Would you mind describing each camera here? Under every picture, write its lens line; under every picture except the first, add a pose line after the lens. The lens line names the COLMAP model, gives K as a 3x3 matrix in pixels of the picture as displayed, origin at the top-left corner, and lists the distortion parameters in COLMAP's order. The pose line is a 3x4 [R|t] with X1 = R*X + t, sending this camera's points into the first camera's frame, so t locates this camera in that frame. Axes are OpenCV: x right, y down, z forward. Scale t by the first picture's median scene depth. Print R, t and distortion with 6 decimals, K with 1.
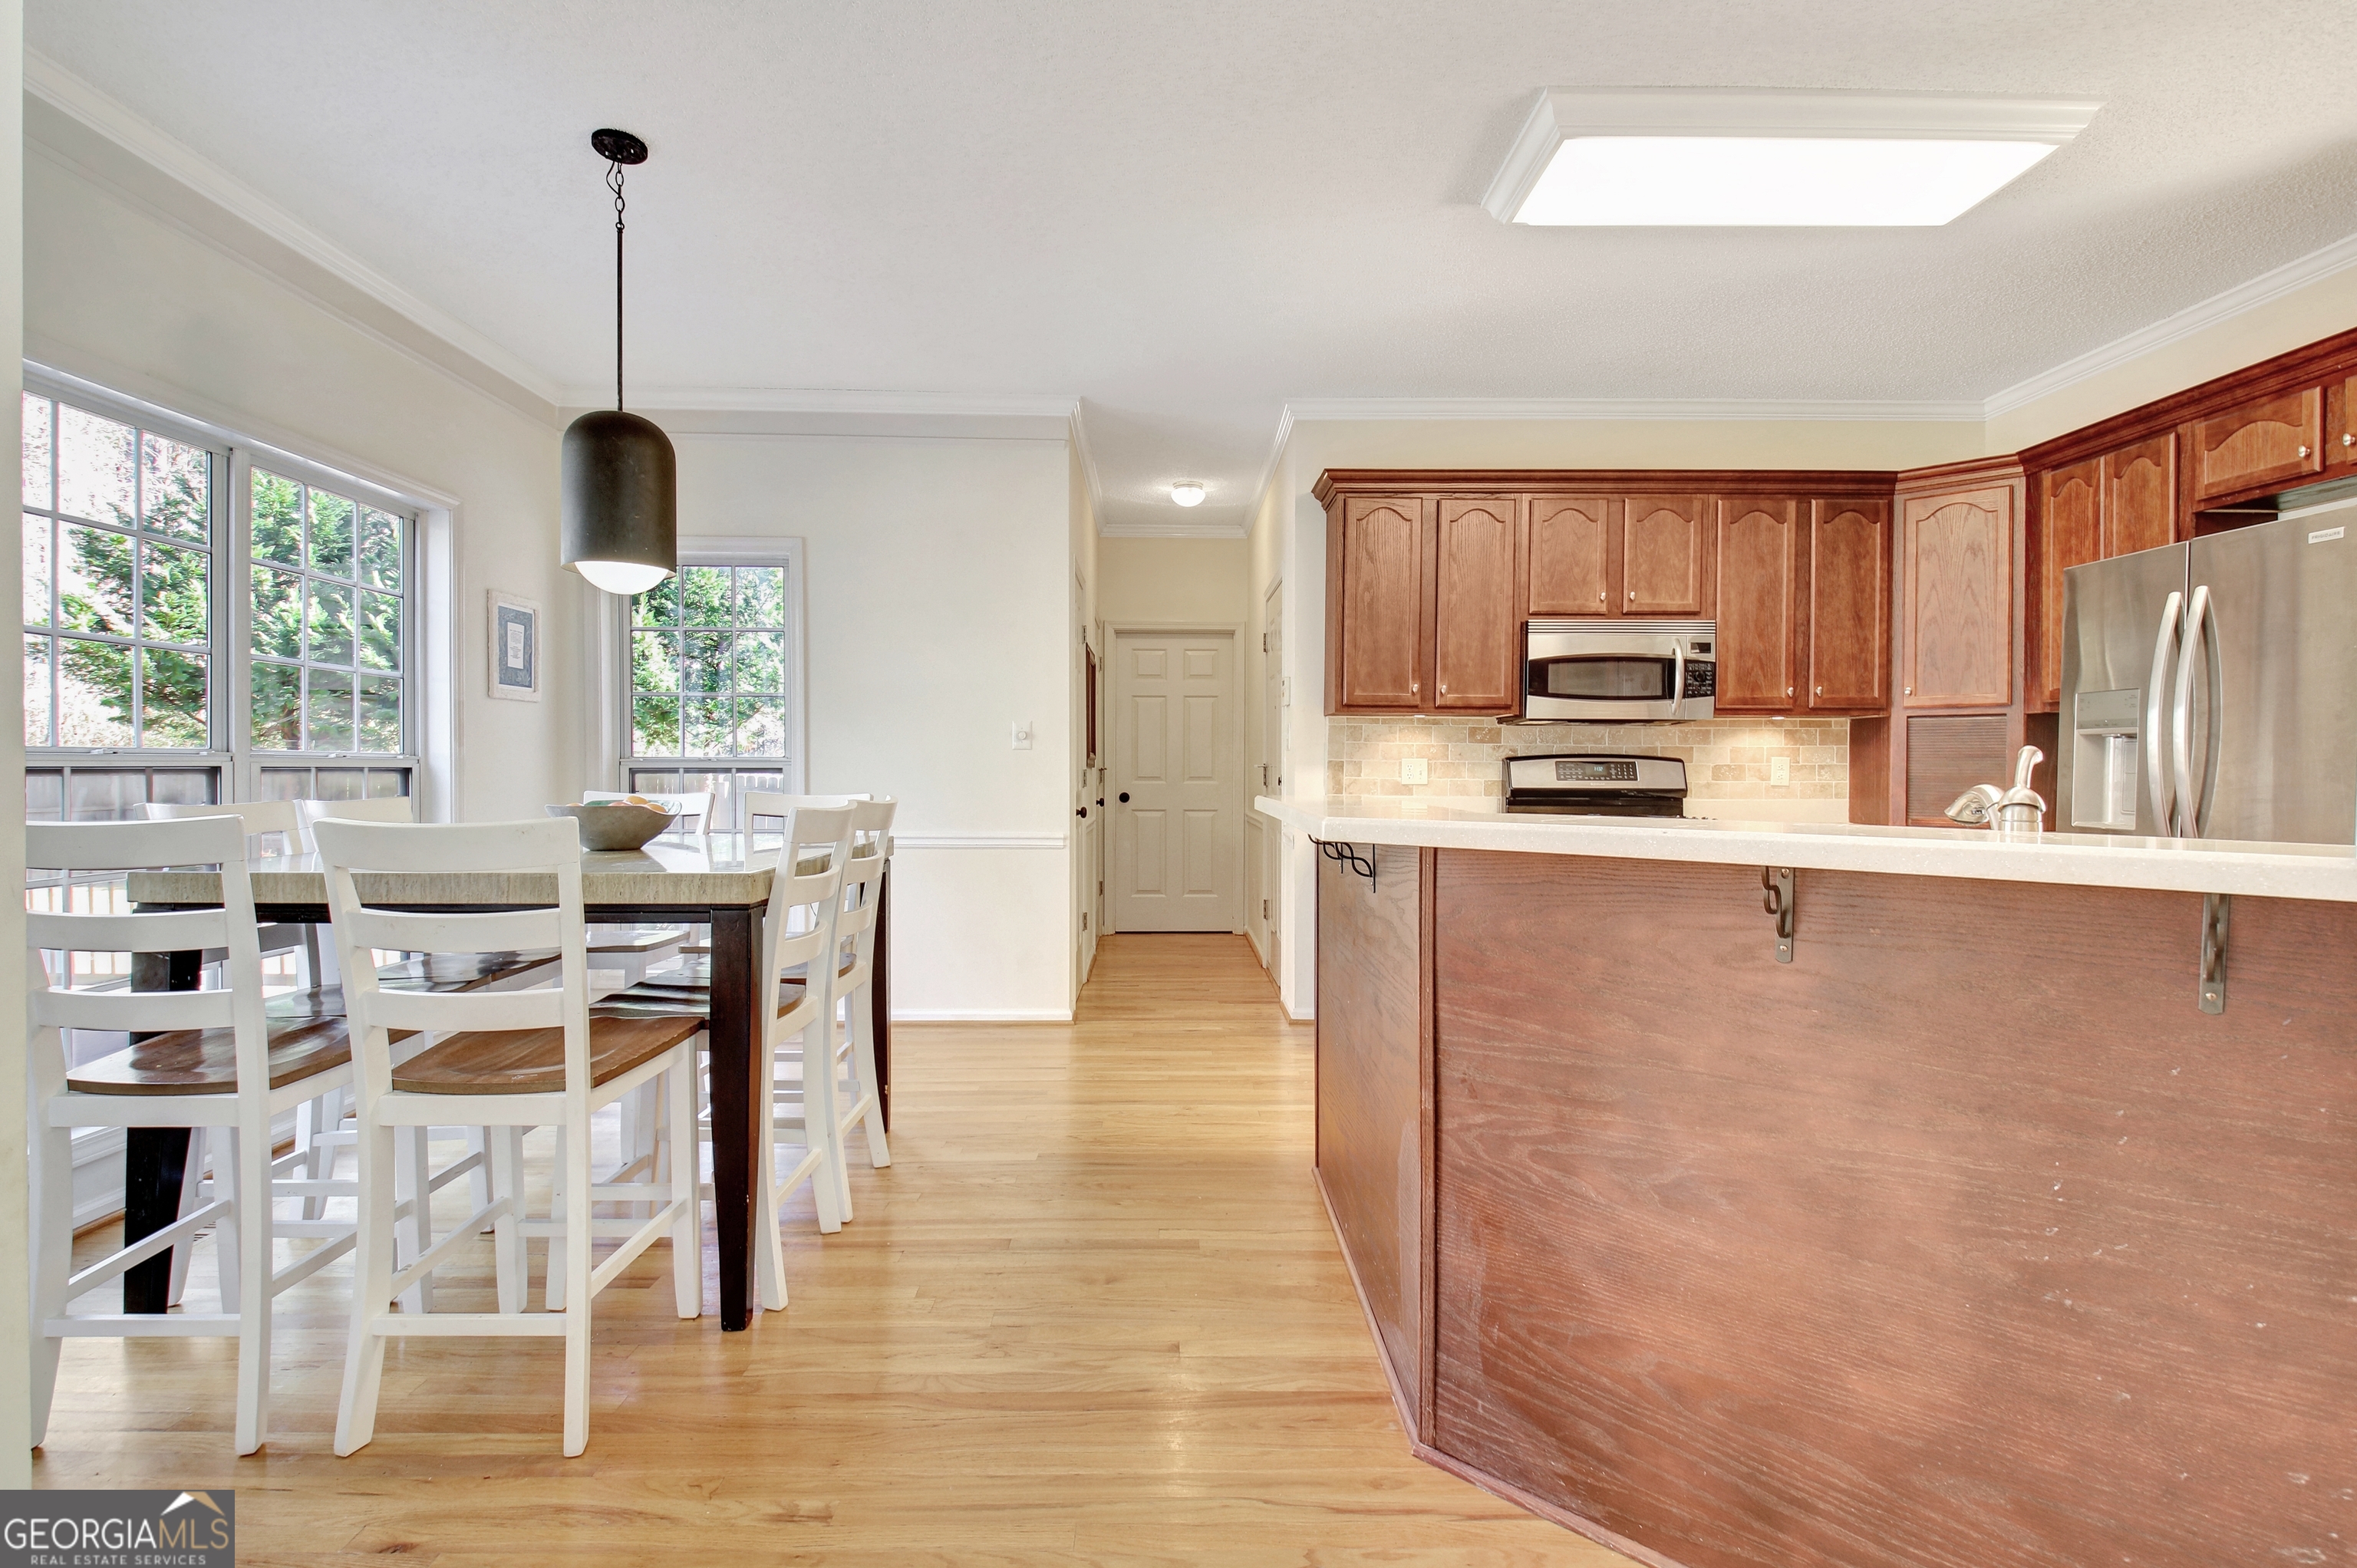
lens RADIAL K [[1120.7, 0, 1191.5], [0, 1120.7, 782.3], [0, 0, 1]] dist [0.013928, -0.009982]
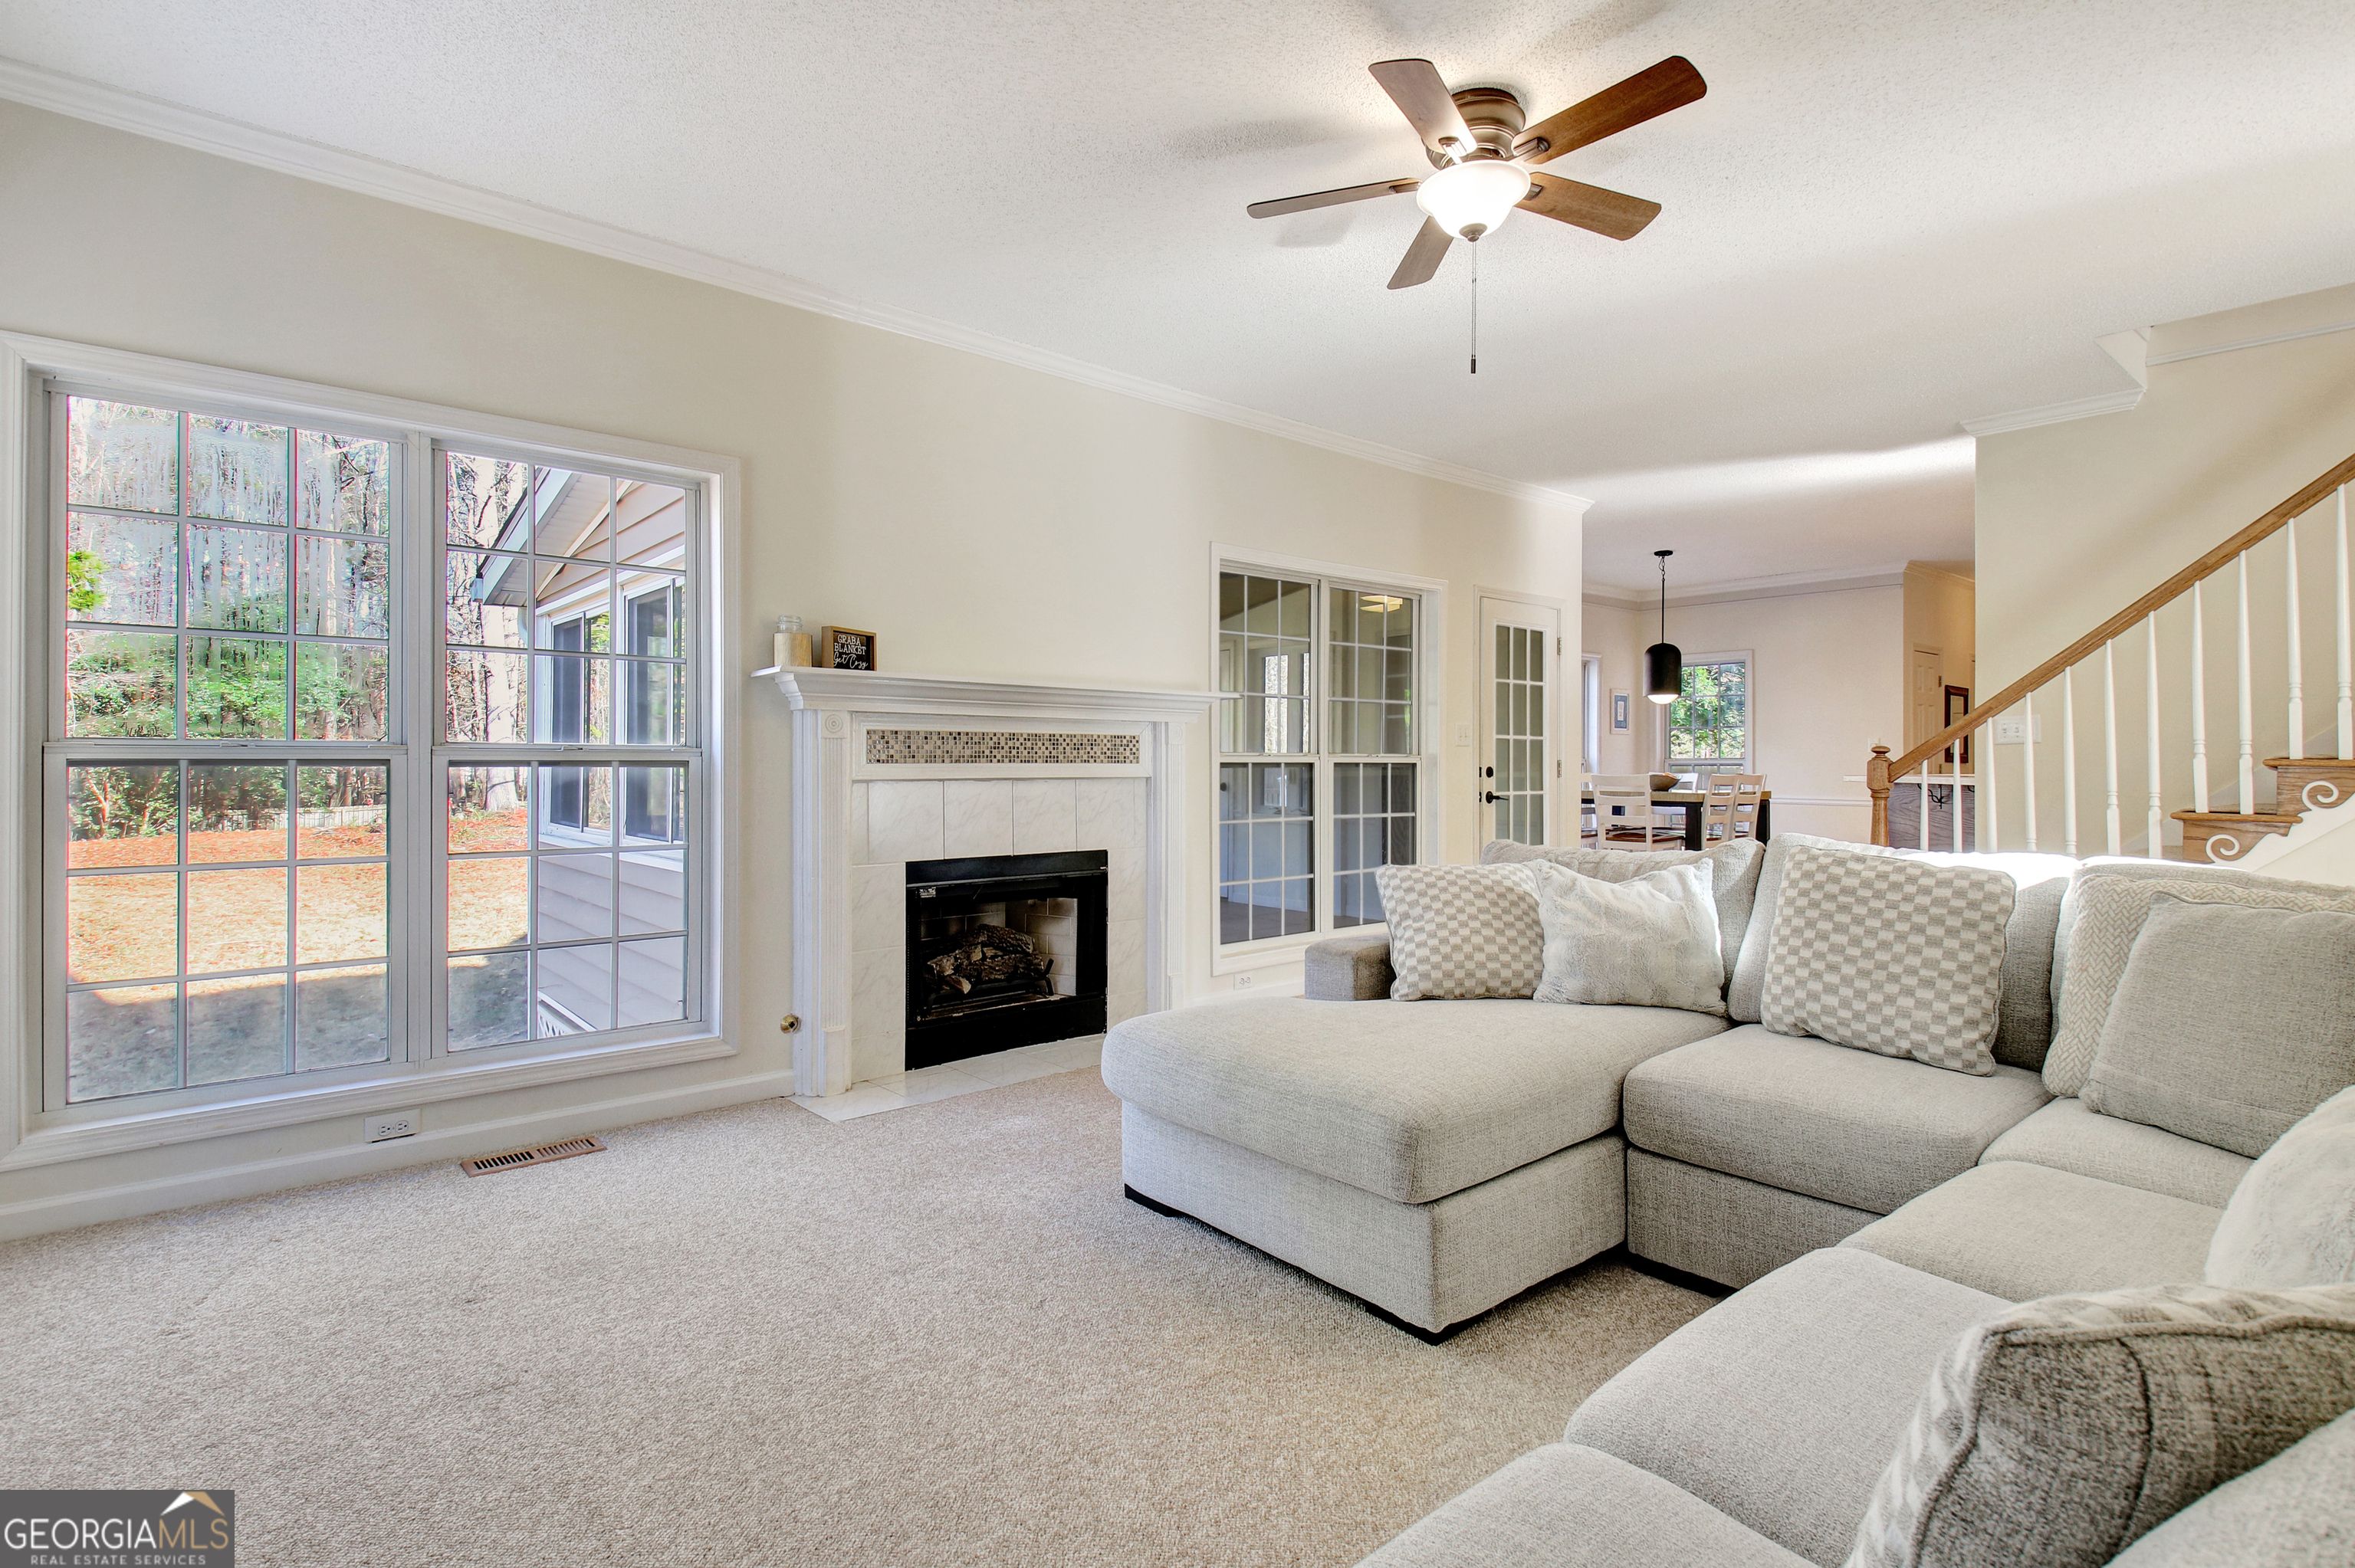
lens RADIAL K [[1119.7, 0, 1182.6], [0, 1119.7, 779.7], [0, 0, 1]] dist [0.013928, -0.009982]
pose [[0.633913, 0.002211, -0.773401, 0.837067], [-0.002007, 0.999997, 0.001213, 0.025118], [0.773402, 0.000783, 0.633916, -1.584841]]
